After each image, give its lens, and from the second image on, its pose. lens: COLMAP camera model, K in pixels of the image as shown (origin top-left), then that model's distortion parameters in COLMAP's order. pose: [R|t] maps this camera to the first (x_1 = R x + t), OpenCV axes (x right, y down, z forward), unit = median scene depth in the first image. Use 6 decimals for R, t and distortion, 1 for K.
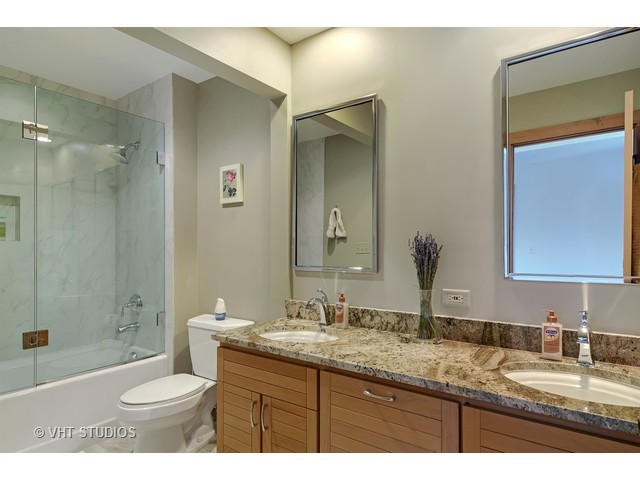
lens RADIAL K [[352.5, 0, 320.0], [0, 352.5, 240.0], [0, 0, 1]] dist [-0.000763, -0.000198]
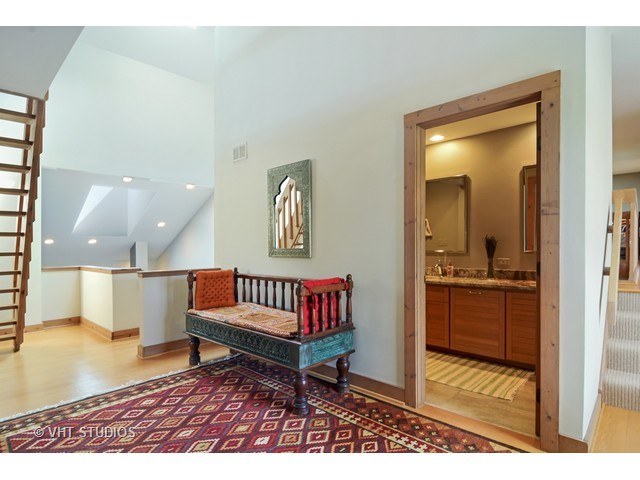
lens RADIAL K [[352.5, 0, 320.0], [0, 352.5, 240.0], [0, 0, 1]] dist [-0.000763, -0.000198]
pose [[0.995043, -0.005289, -0.099302, -0.623720], [0.005970, 0.999961, 0.006564, -0.010343], [0.099264, -0.007124, 0.995036, -1.526427]]
